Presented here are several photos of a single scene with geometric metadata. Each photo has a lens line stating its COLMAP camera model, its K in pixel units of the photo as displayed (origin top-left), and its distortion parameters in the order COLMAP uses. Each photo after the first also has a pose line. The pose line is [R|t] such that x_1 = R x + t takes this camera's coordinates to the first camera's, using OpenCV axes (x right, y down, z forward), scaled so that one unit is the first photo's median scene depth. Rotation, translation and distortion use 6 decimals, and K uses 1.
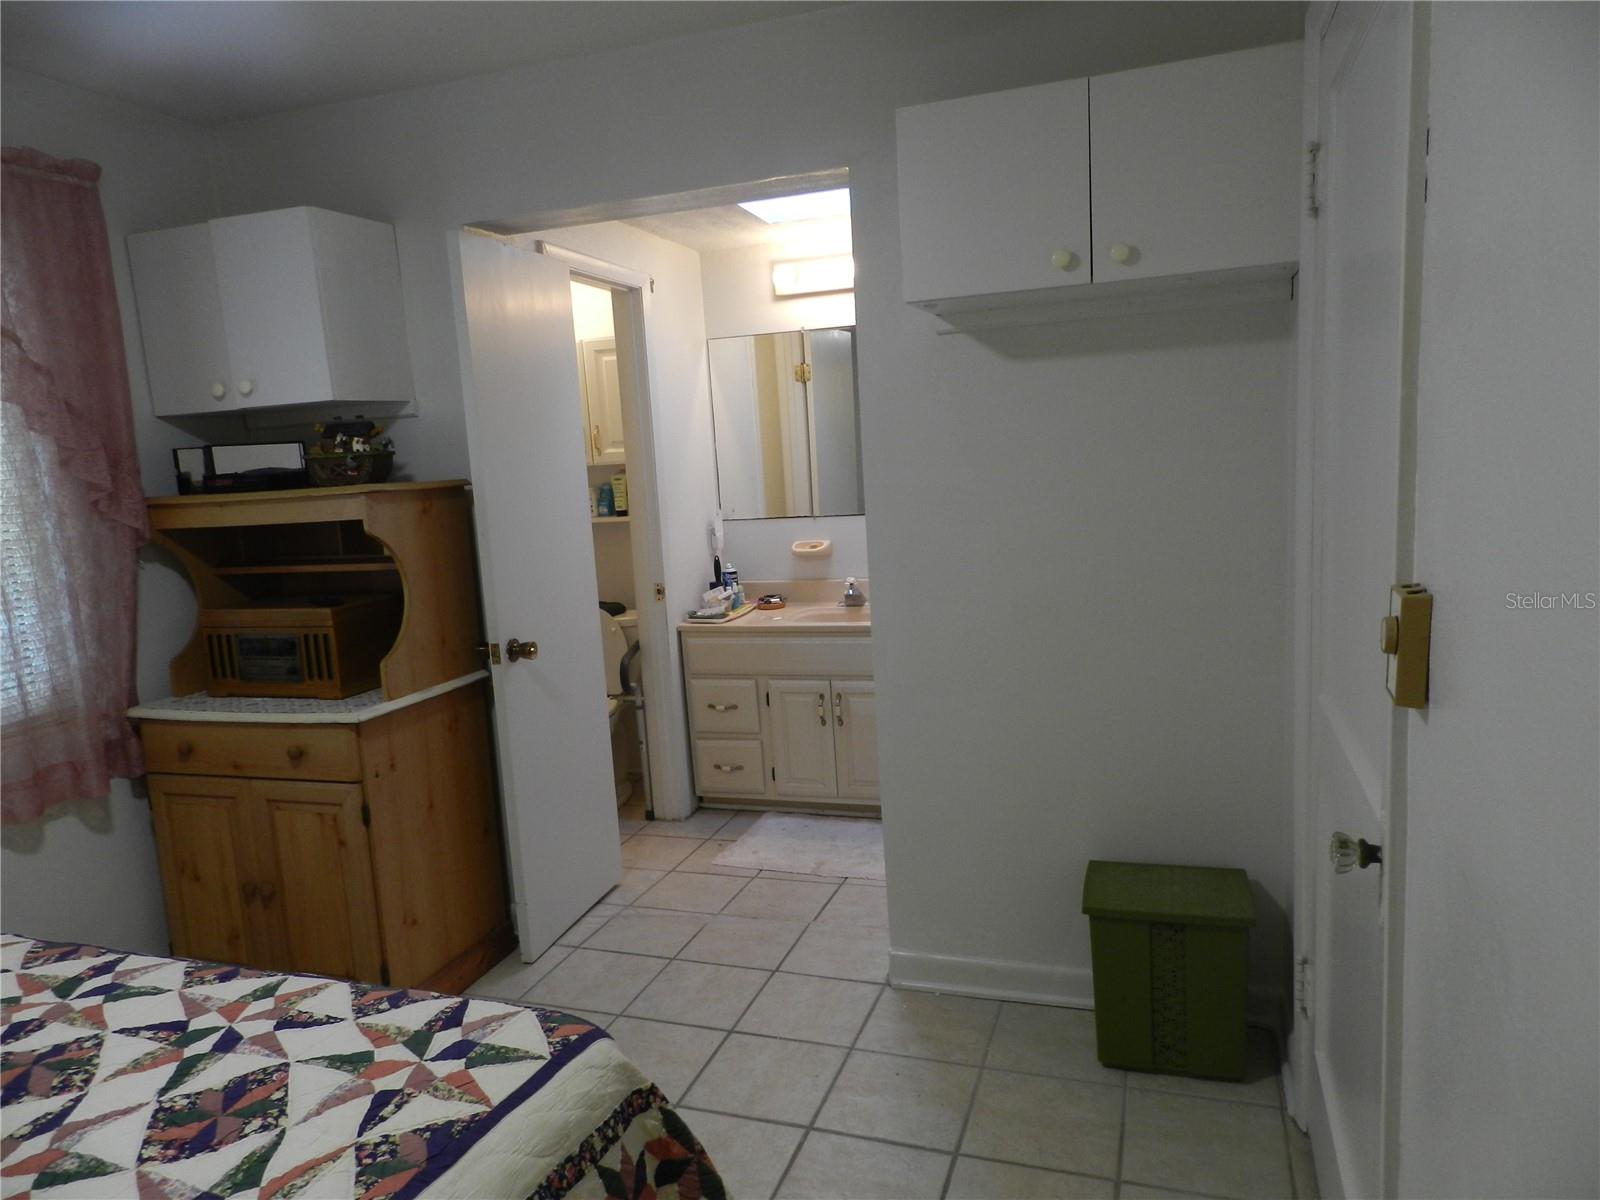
lens RADIAL K [[1077.0, 0, 805.1], [0, 1077.0, 606.0], [0, 0, 1]] dist [0.008219, 0.003162]
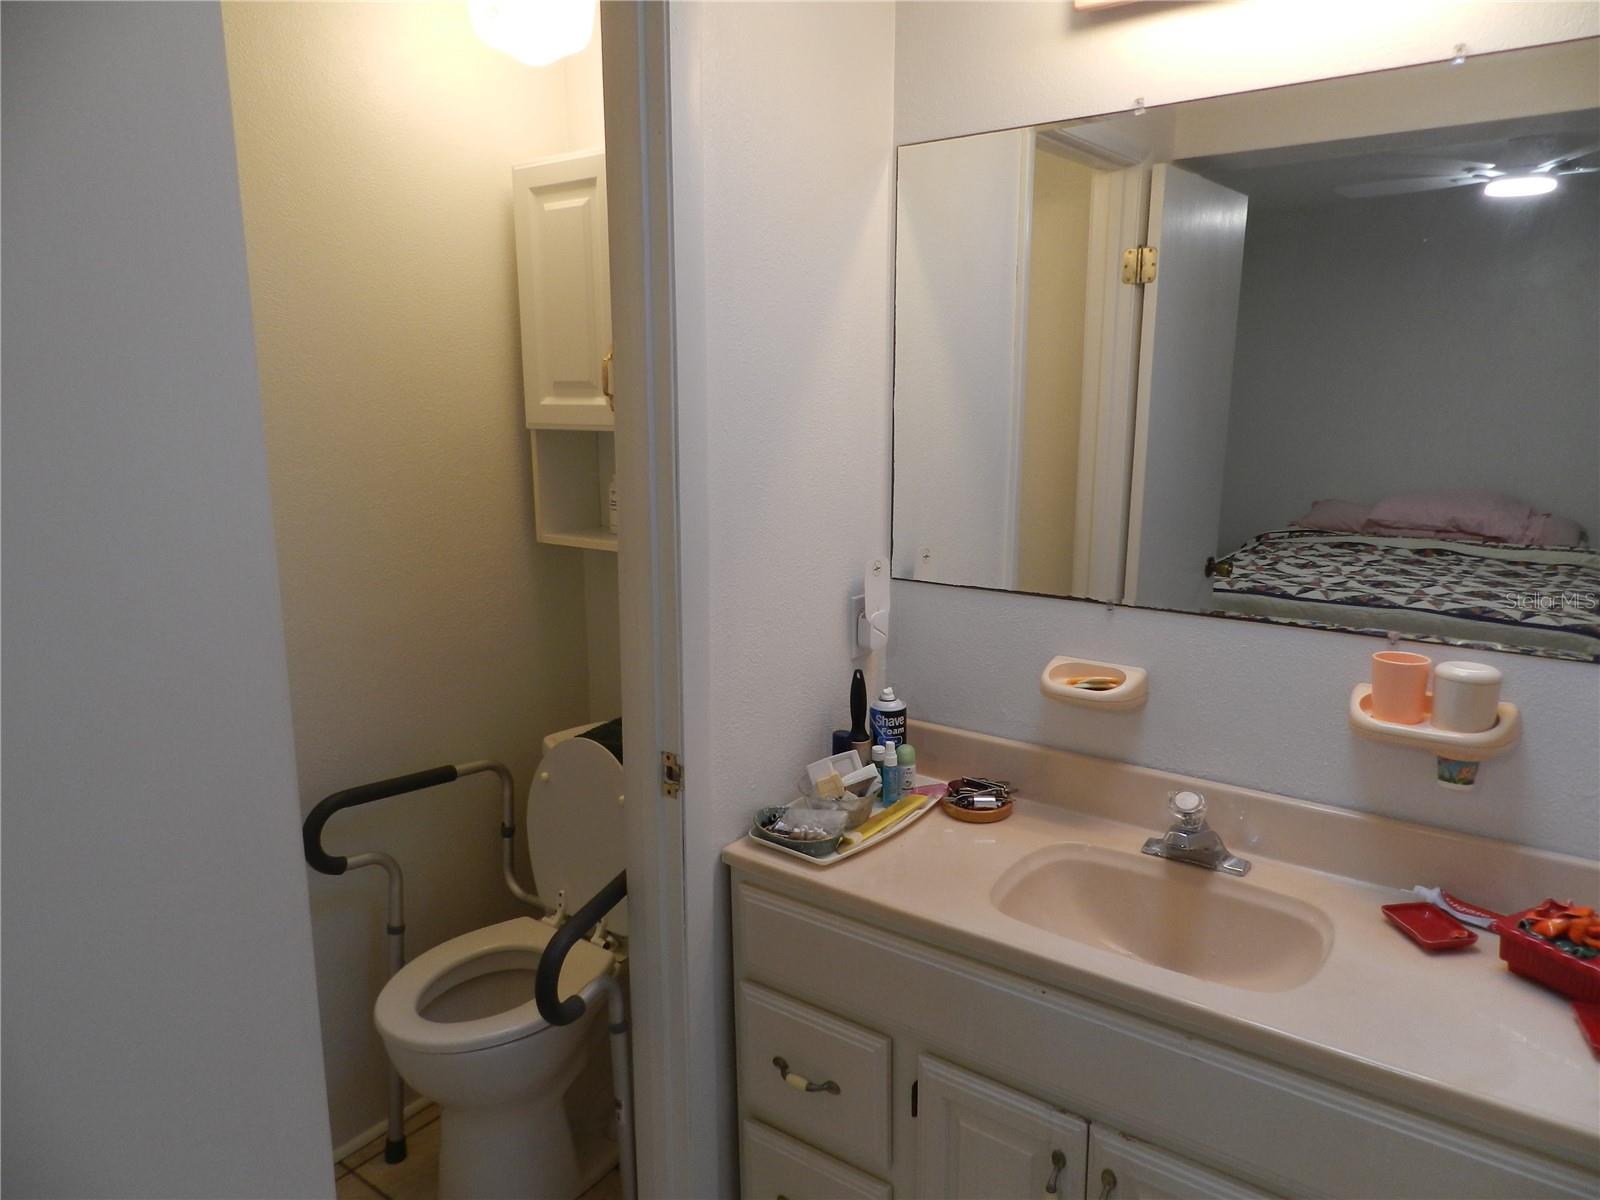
lens RADIAL K [[1077.0, 0, 805.1], [0, 1077.0, 606.0], [0, 0, 1]] dist [0.008219, 0.003162]
pose [[0.950941, 0.116491, -0.286603, 0.023692], [-0.101850, 0.992639, 0.065527, -0.150009], [0.292127, -0.033122, 0.955806, 0.919270]]
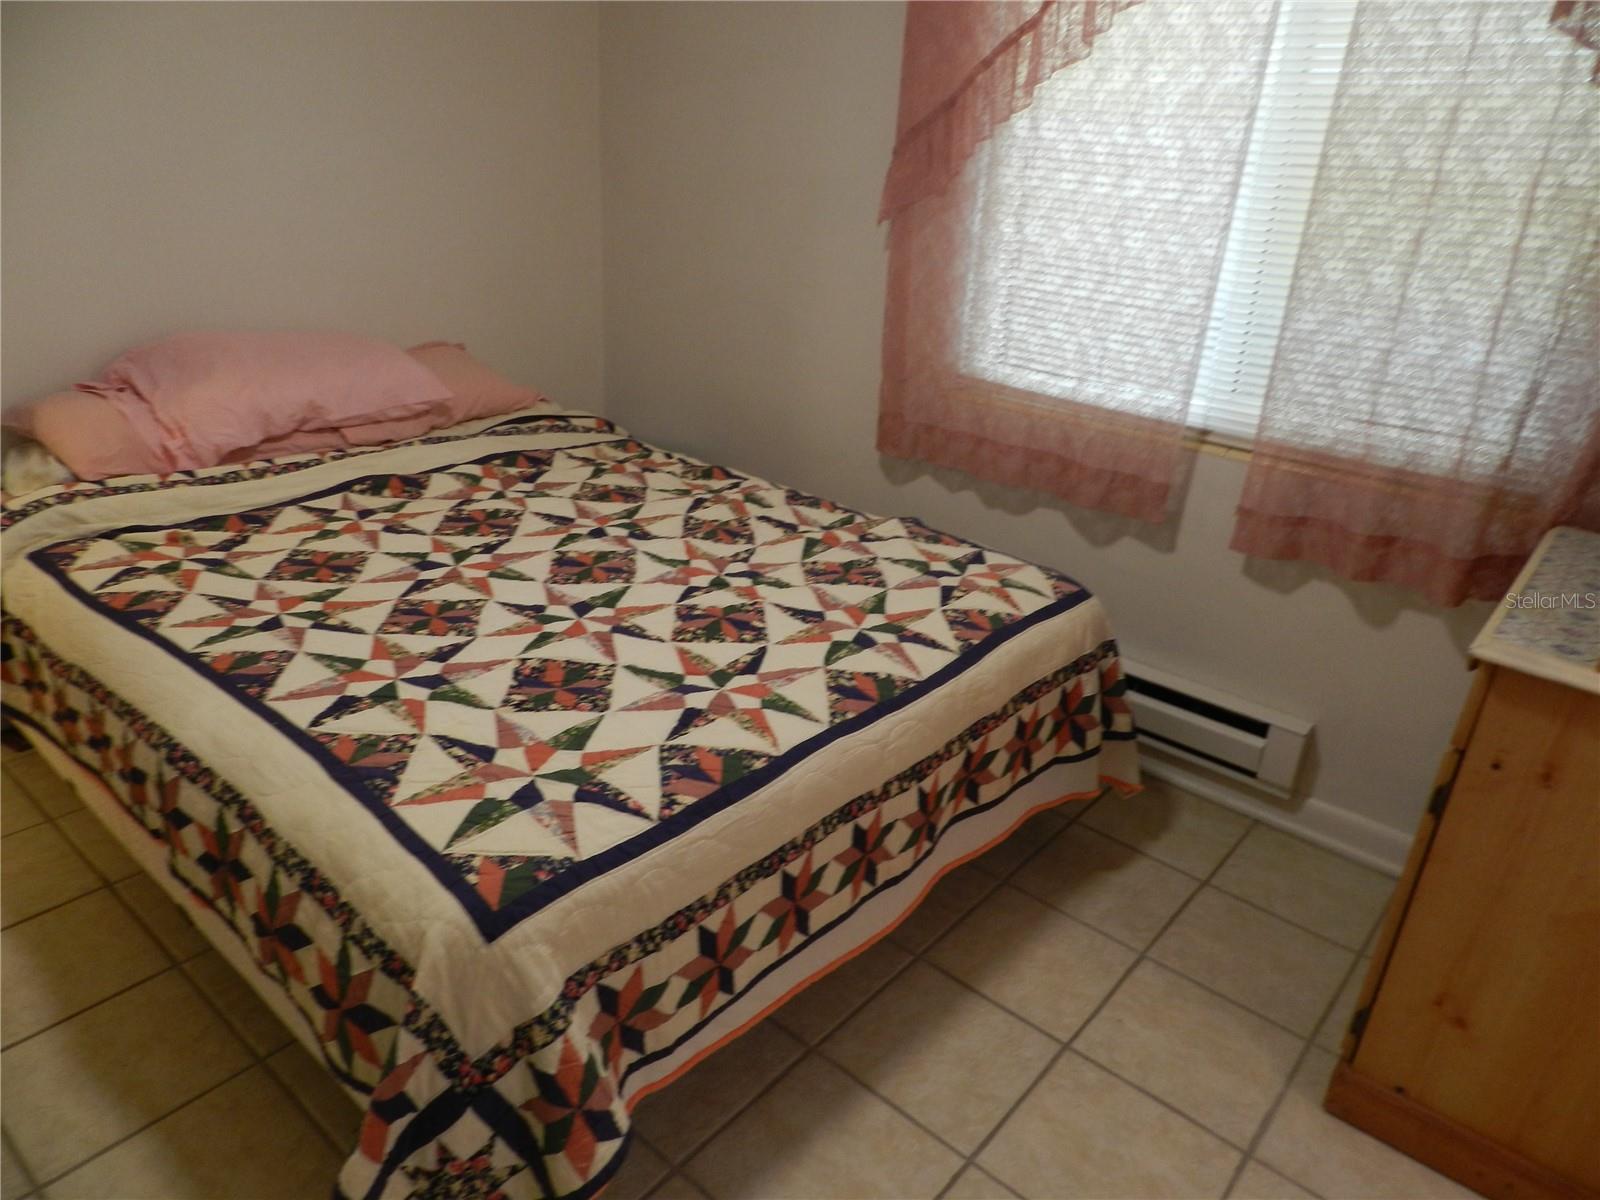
lens RADIAL K [[1077.0, 0, 805.1], [0, 1077.0, 606.0], [0, 0, 1]] dist [0.008219, 0.003162]
pose [[-0.367075, 0.405917, -0.836951, 0.153266], [-0.175293, 0.853455, 0.490803, -0.114596], [0.913525, 0.326873, -0.242127, 0.723237]]
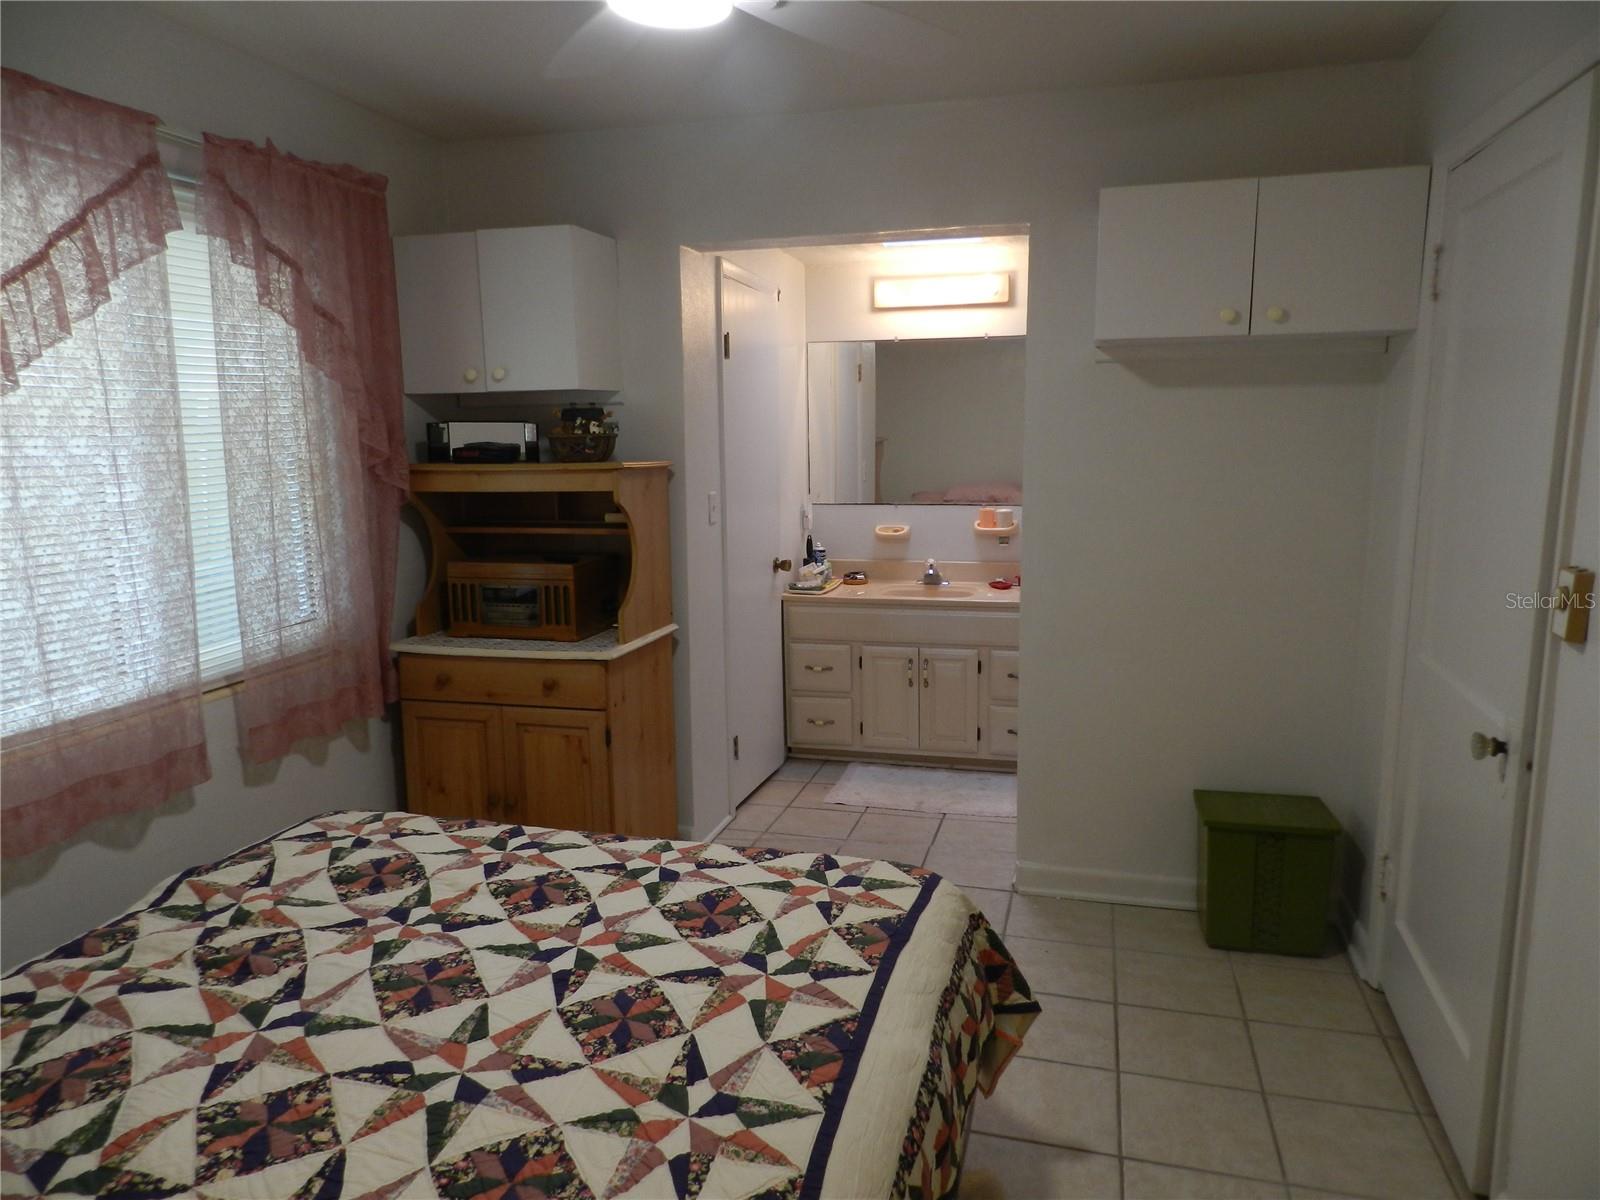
lens RADIAL K [[1077.0, 0, 805.1], [0, 1077.0, 606.0], [0, 0, 1]] dist [0.008219, 0.003162]
pose [[0.996639, 0.036622, 0.073277, -0.257662], [-0.037479, 0.999244, 0.010345, 0.024497], [-0.072843, -0.013057, 0.997258, -0.191899]]
